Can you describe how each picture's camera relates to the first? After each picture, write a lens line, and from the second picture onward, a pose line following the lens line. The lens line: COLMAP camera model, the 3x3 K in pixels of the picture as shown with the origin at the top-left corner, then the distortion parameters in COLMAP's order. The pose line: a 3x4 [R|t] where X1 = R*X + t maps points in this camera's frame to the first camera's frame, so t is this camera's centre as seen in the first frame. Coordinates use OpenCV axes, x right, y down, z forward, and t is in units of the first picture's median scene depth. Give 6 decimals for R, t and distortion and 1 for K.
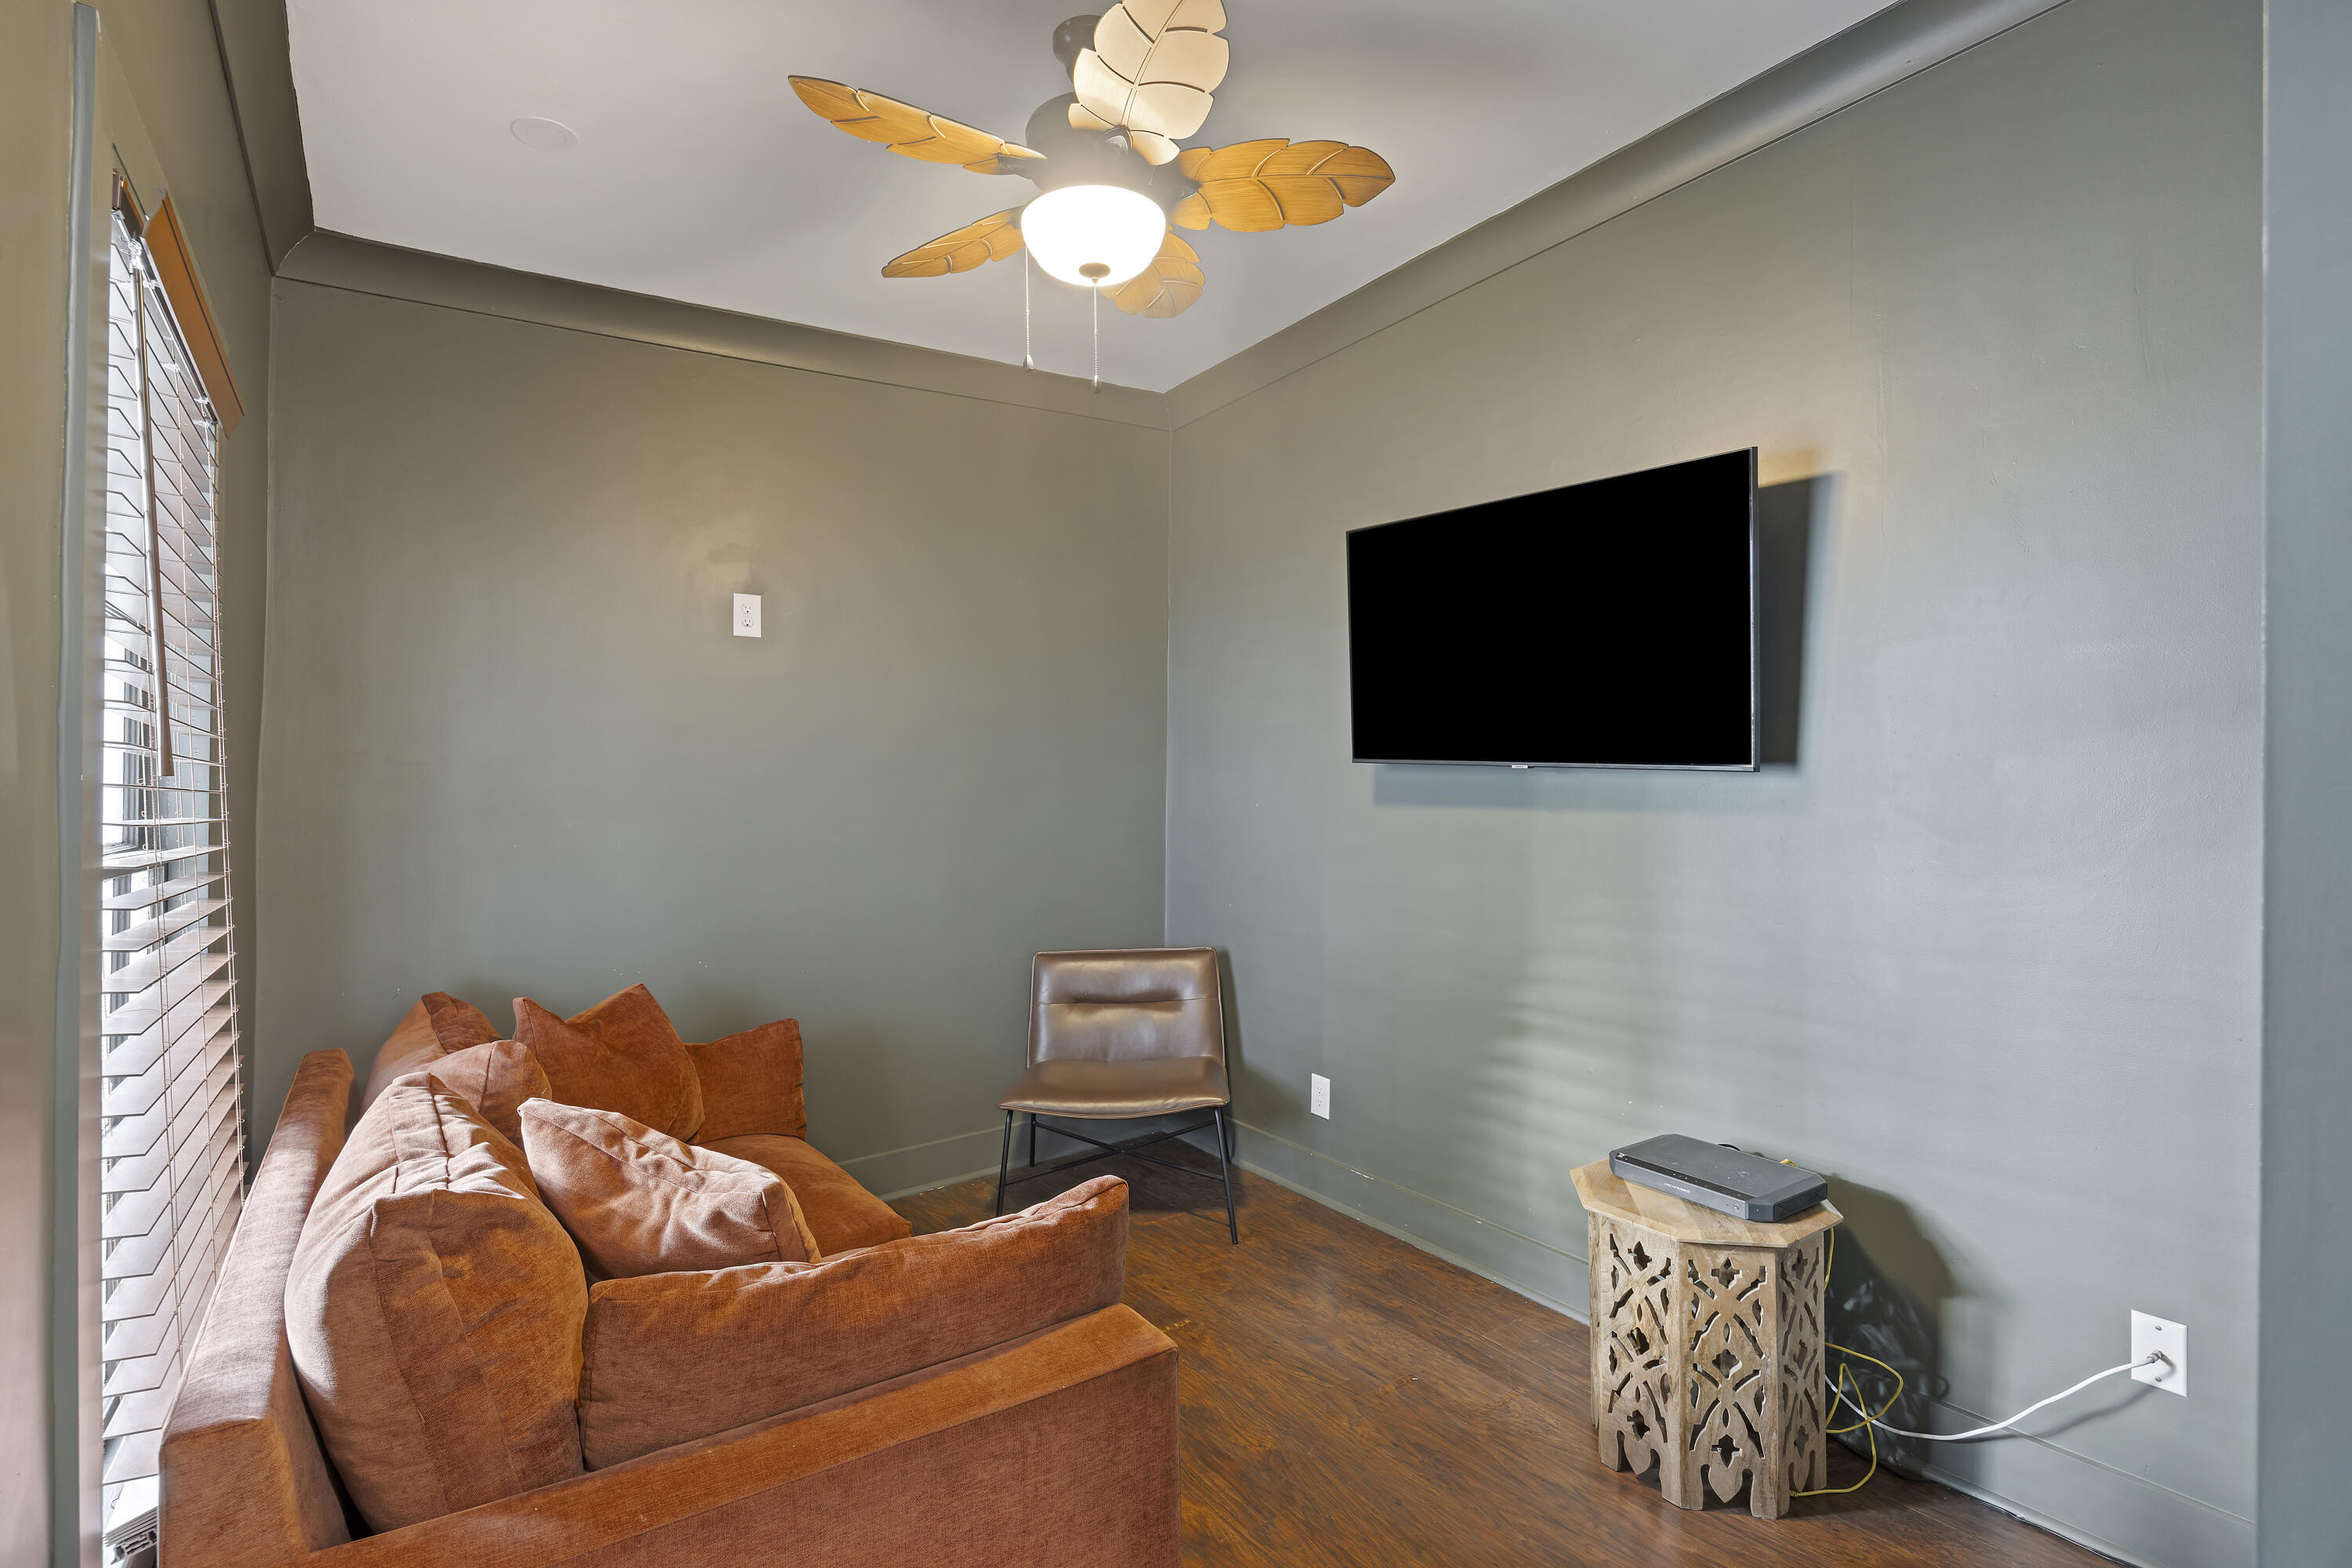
lens RADIAL K [[1145.5, 0, 1169.9], [0, 1145.5, 764.4], [0, 0, 1]] dist [-0.026301, 0.001289]
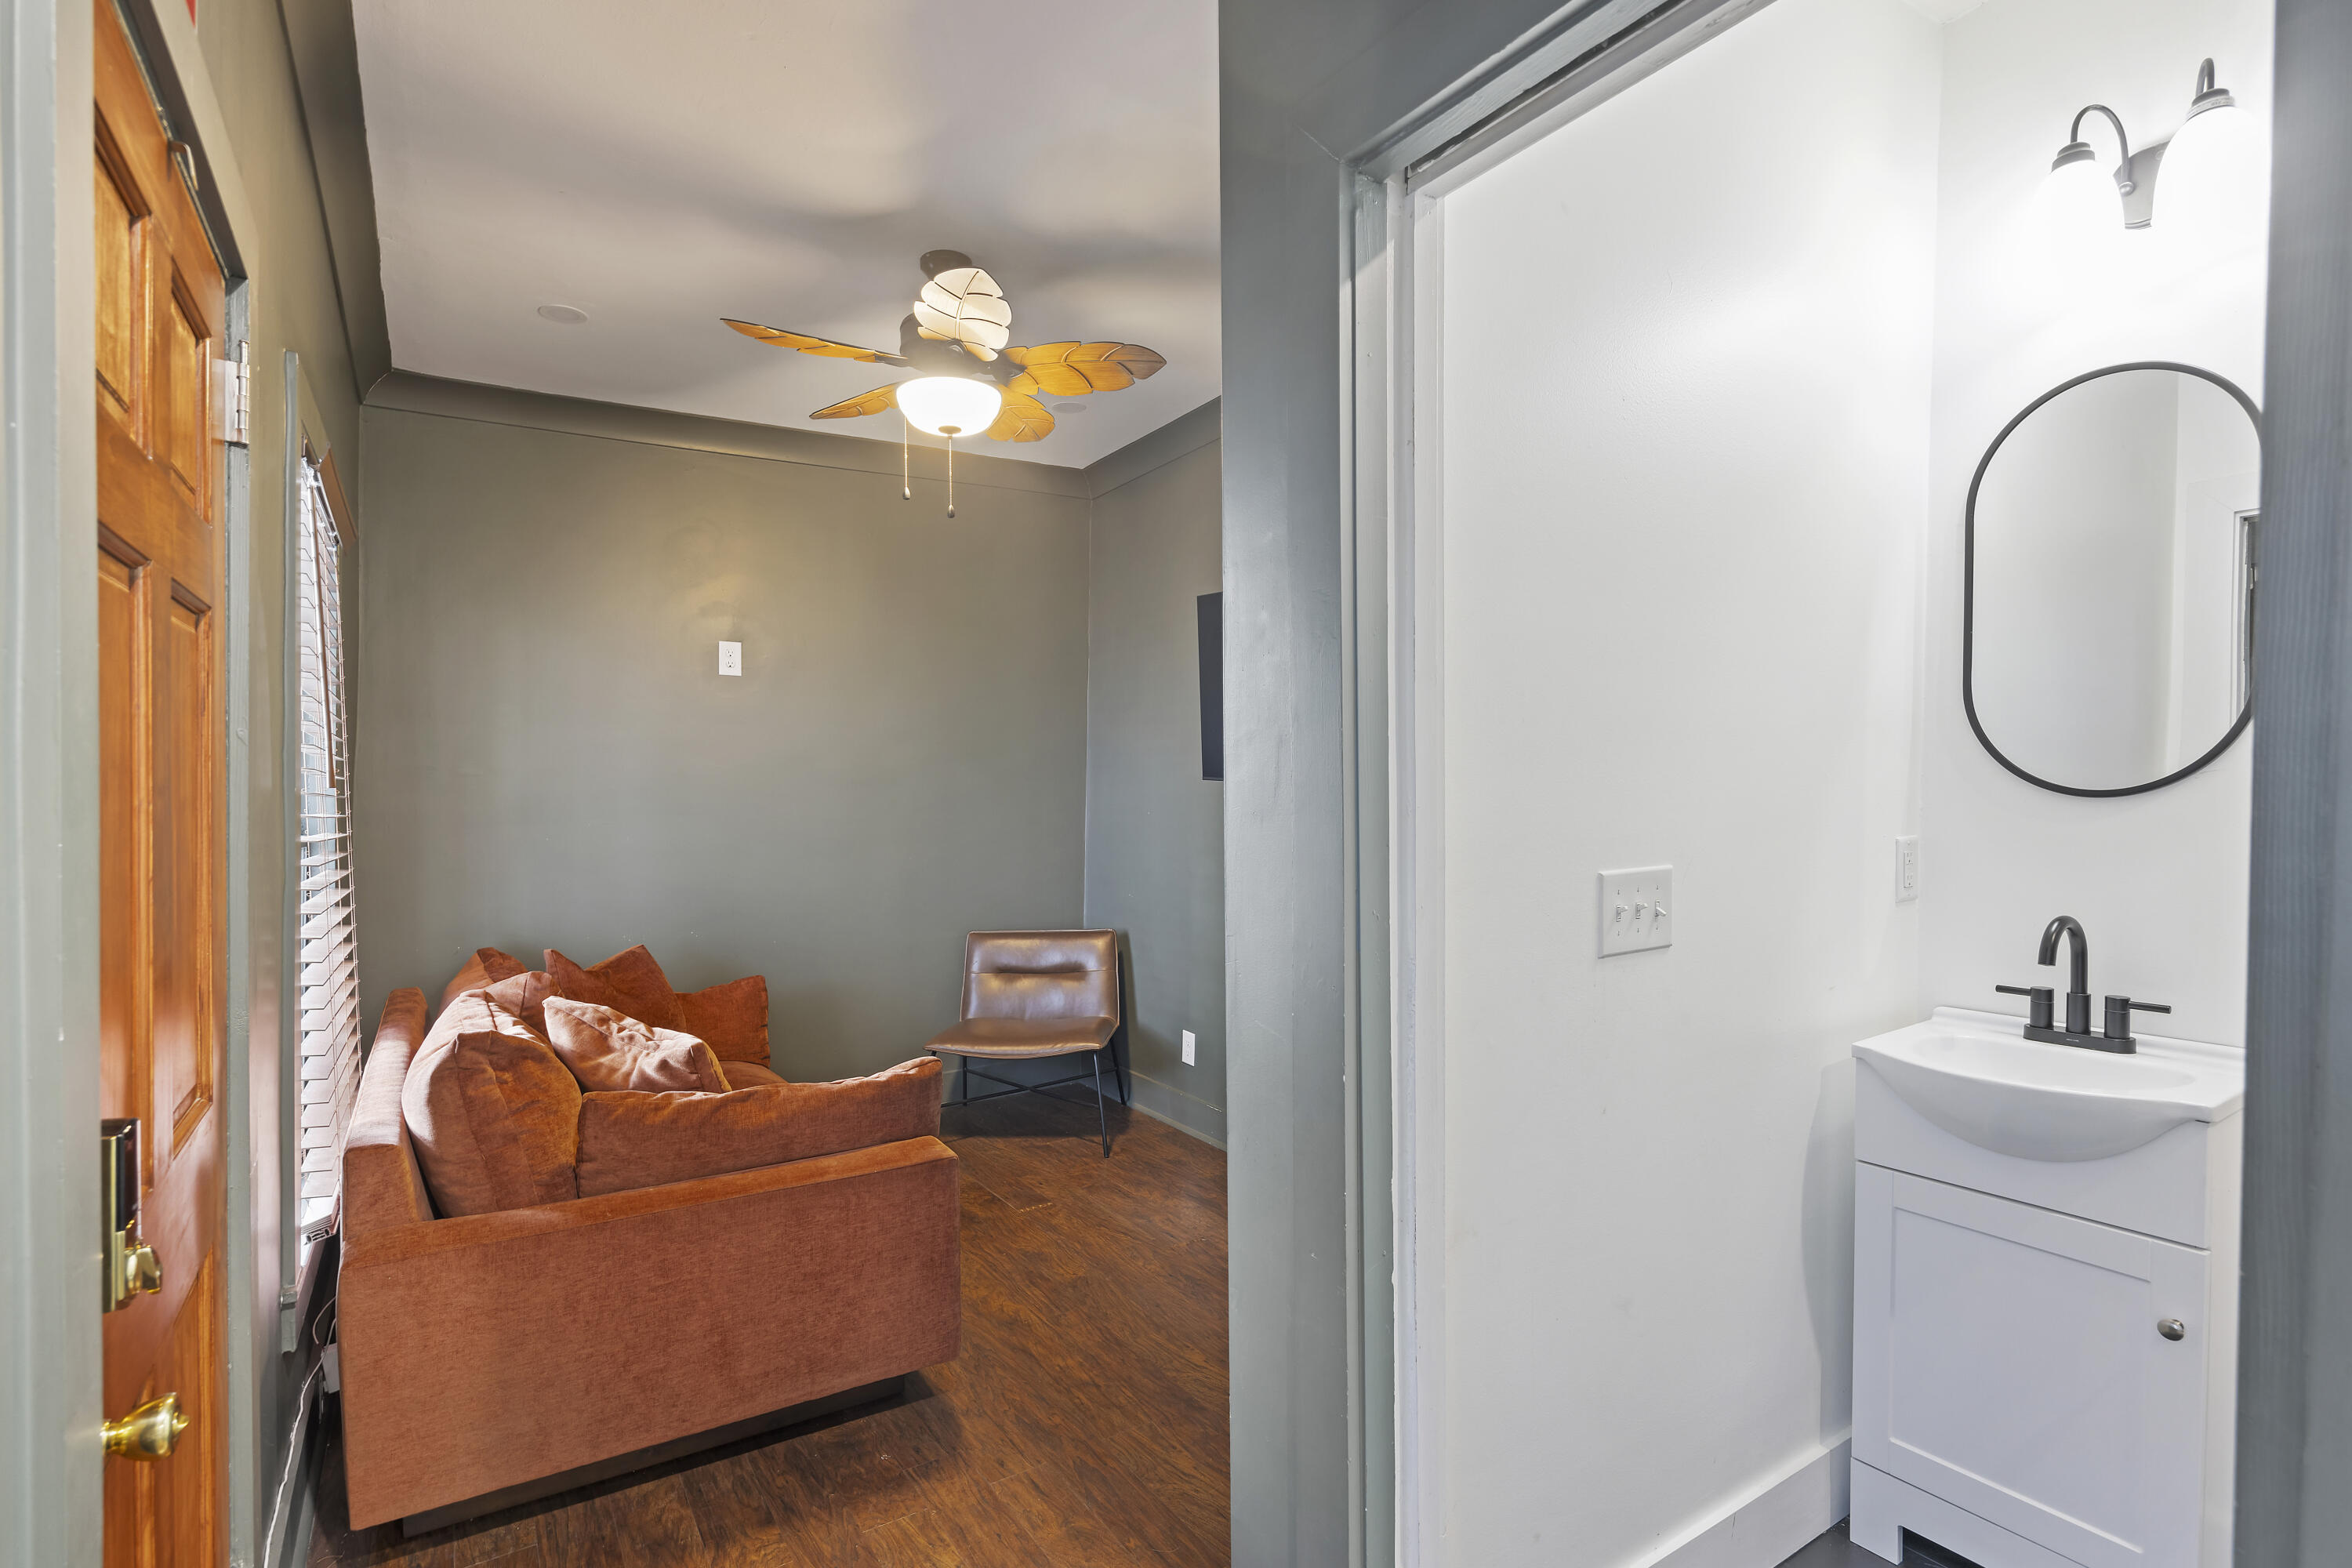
lens RADIAL K [[1145.5, 0, 1183.3], [0, 1145.5, 799.8], [0, 0, 1]] dist [-0.026301, 0.001289]
pose [[0.999764, 0.009182, -0.019678, 0.278288], [-0.008738, 0.999708, 0.022540, -0.014286], [0.019880, -0.022363, 0.999552, -0.447670]]
